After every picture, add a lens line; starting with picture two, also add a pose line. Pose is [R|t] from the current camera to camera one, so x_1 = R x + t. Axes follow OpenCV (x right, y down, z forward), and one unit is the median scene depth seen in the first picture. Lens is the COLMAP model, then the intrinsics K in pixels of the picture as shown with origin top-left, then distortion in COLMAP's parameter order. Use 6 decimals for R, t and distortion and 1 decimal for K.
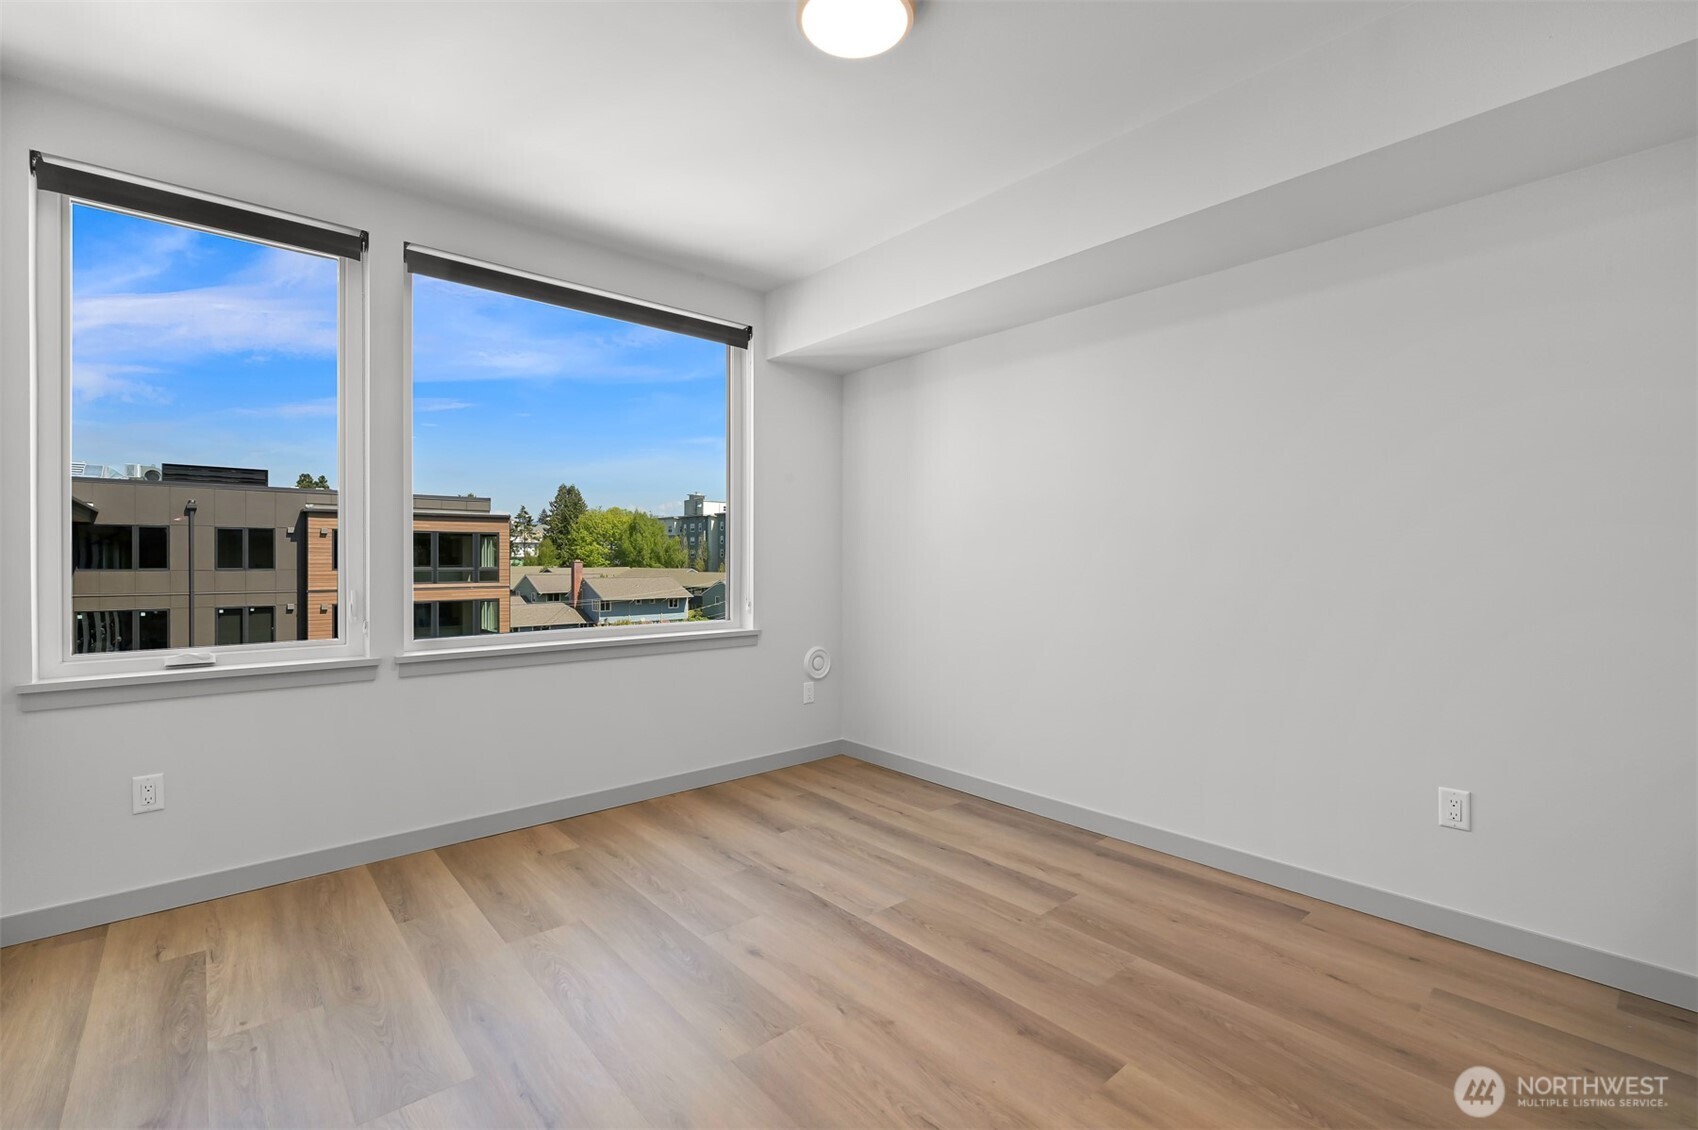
lens RADIAL K [[738.5, 0, 847.2], [0, 738.5, 564.1], [0, 0, 1]] dist [-0.003378, 0.000388]
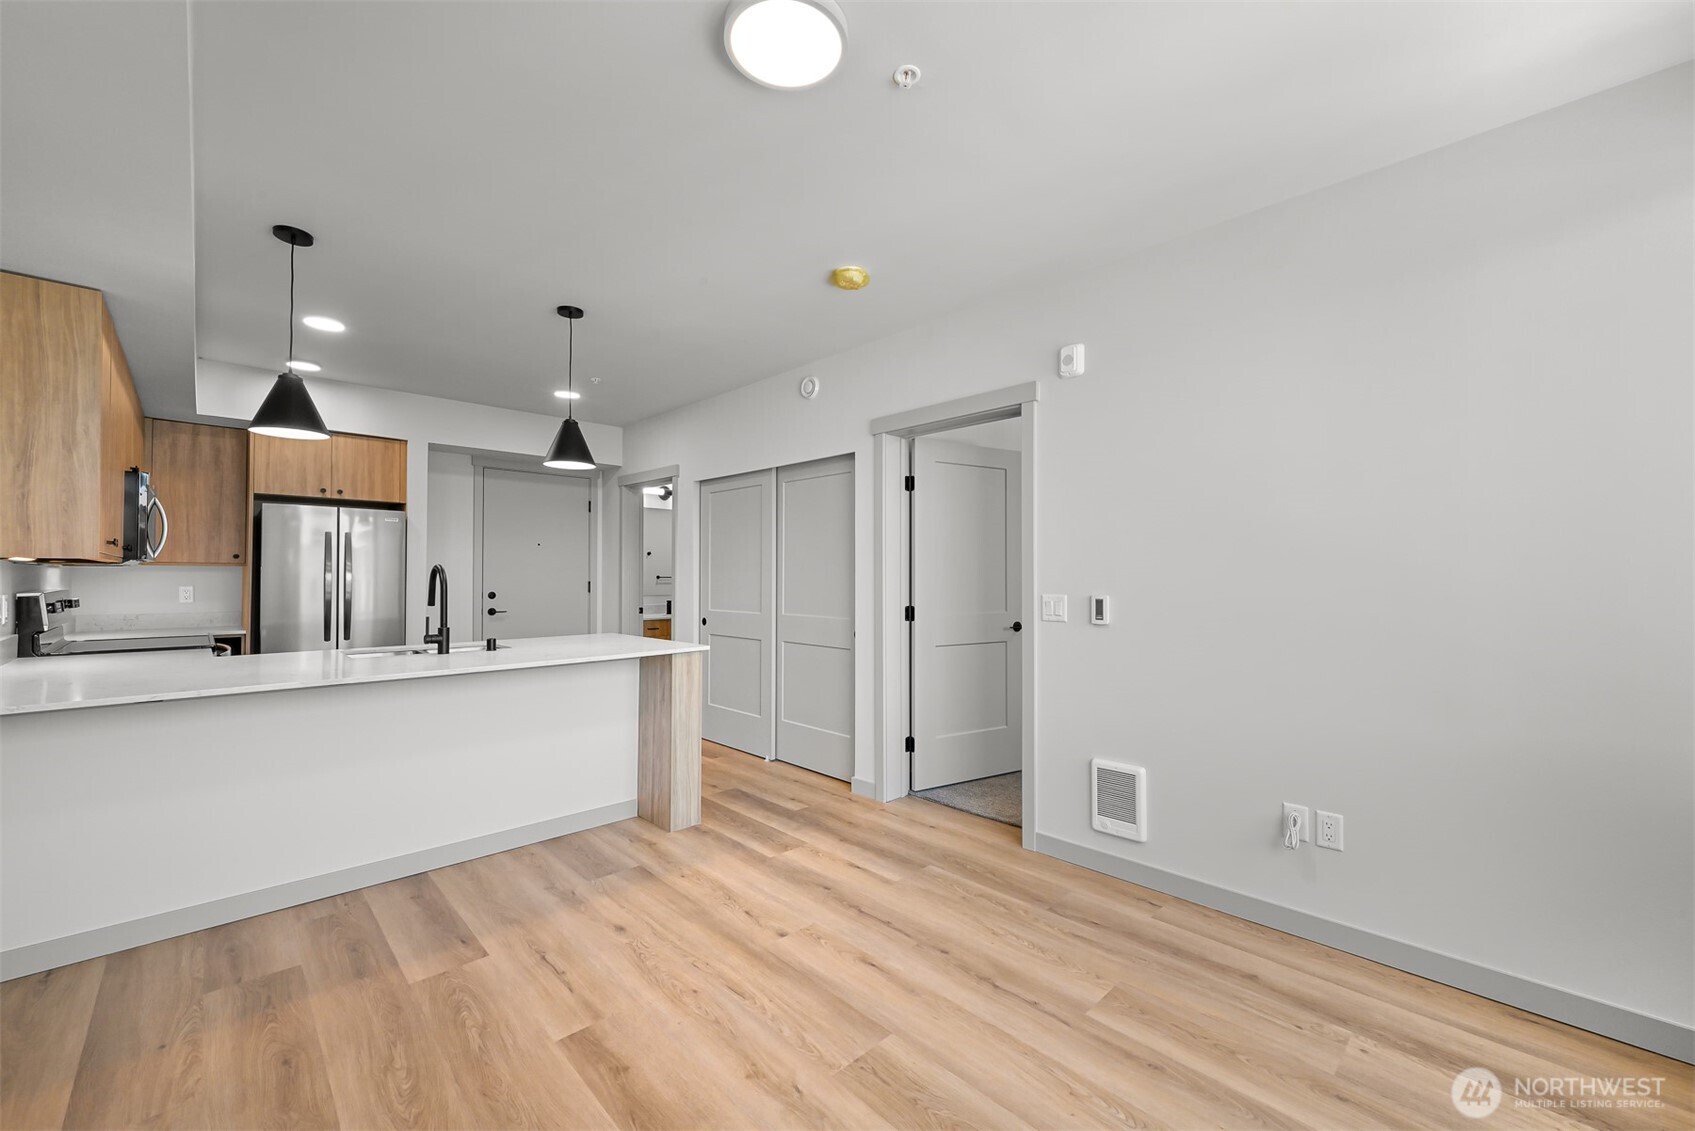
lens RADIAL K [[672.5, 0, 846.6], [0, 672.5, 563.7], [0, 0, 1]] dist [-0.010236, 0.000784]
pose [[-0.998913, -0.000067, -0.046620, -0.001946], [0.000433, 0.999942, -0.010734, -0.004071], [0.046618, -0.010742, -0.998855, 0.120241]]
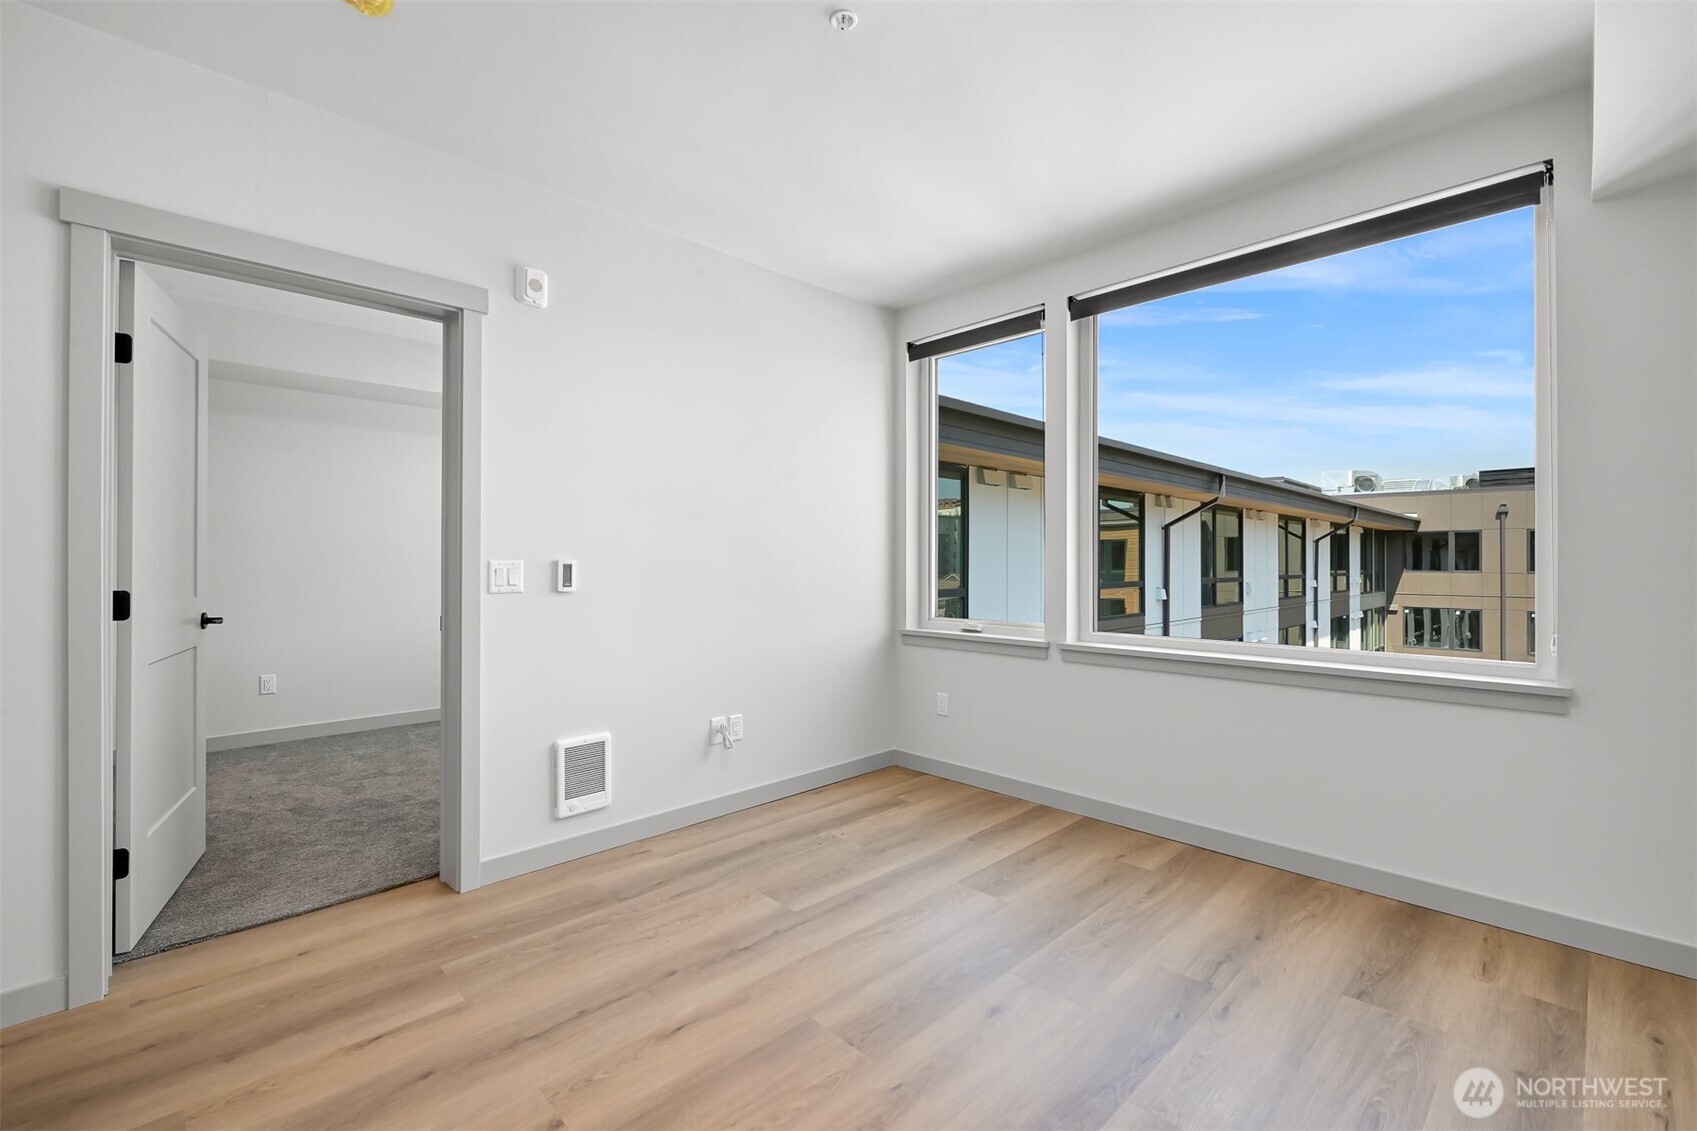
lens RADIAL K [[717.2, 0, 849.6], [0, 717.2, 556.5], [0, 0, 1]] dist [-0.011817, 0.001375]
pose [[0.054553, -0.007574, -0.998482, 0.053011], [-0.006501, 0.999947, -0.007940, -0.000464], [0.998490, 0.006924, 0.054501, 0.057544]]
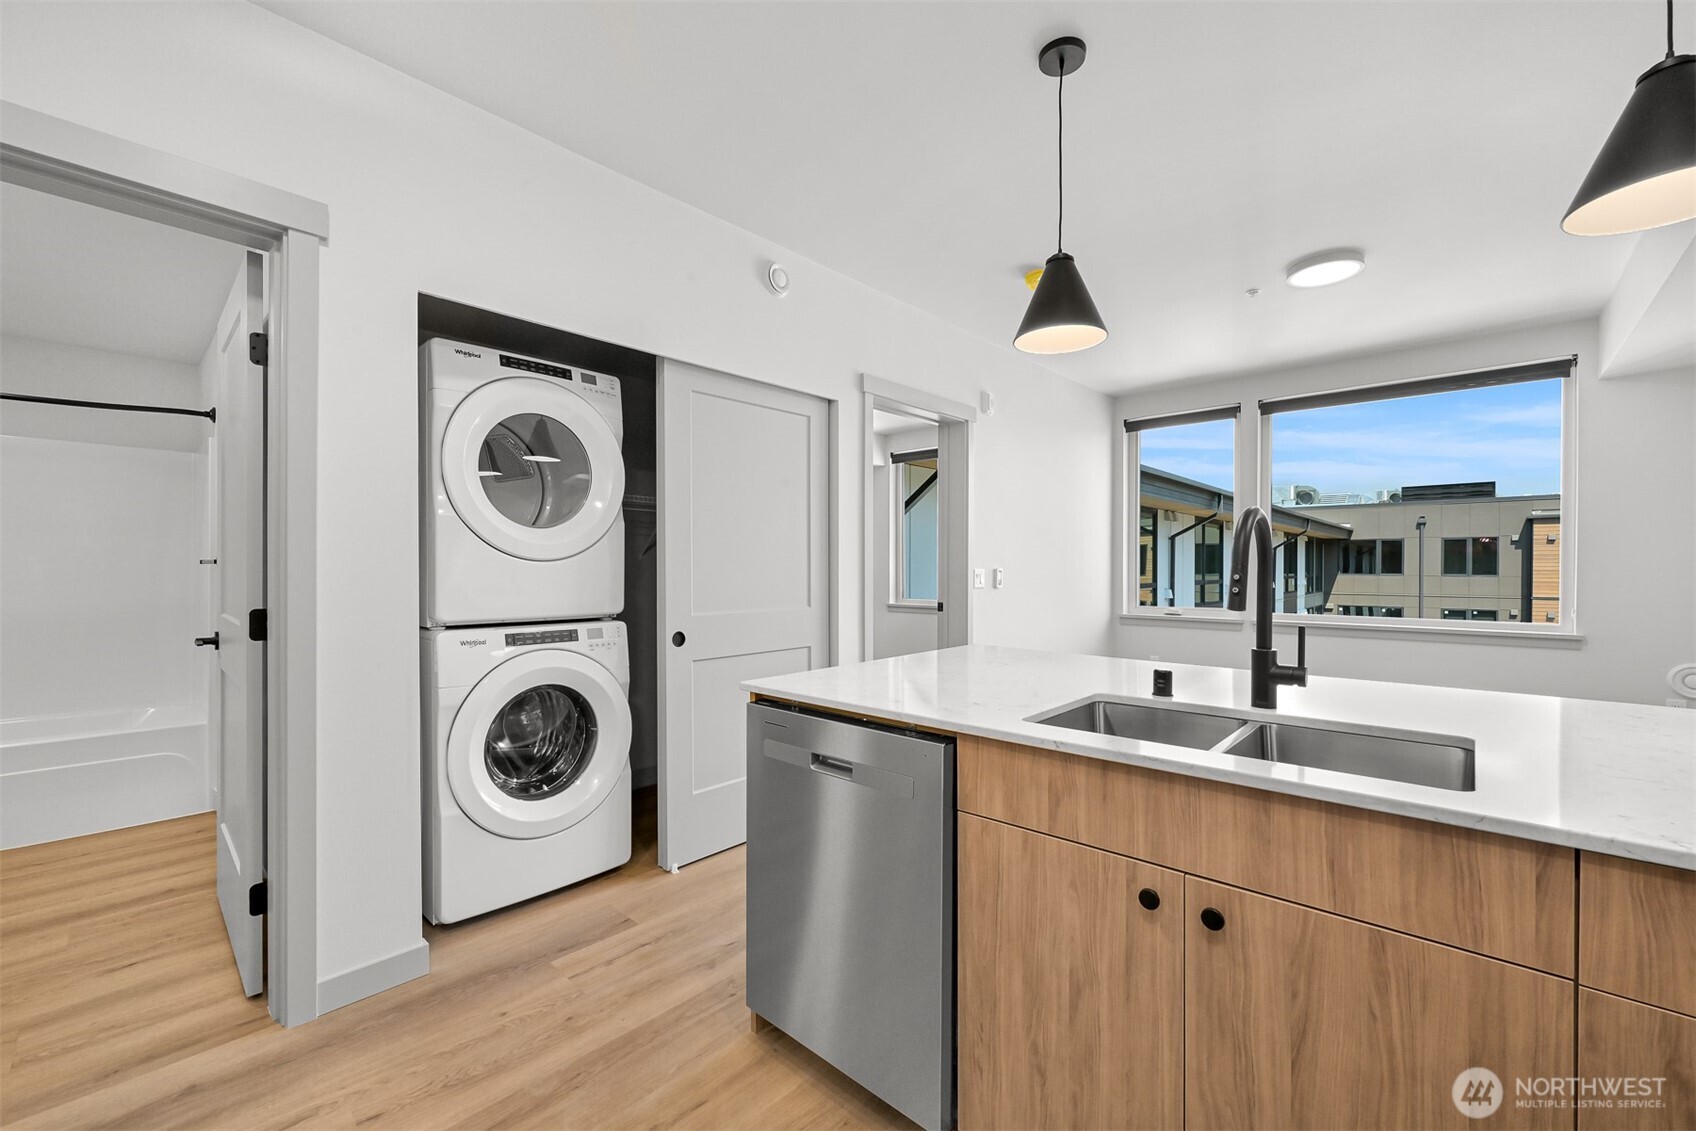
lens RADIAL K [[672.9, 0, 855.5], [0, 672.9, 574.7], [0, 0, 1]] dist [-0.010236, 0.000784]
pose [[0.107263, 0.012280, -0.994155, 0.099082], [-0.005283, 0.999917, 0.011781, -0.000791], [0.994217, 0.003988, 0.107319, -0.021409]]
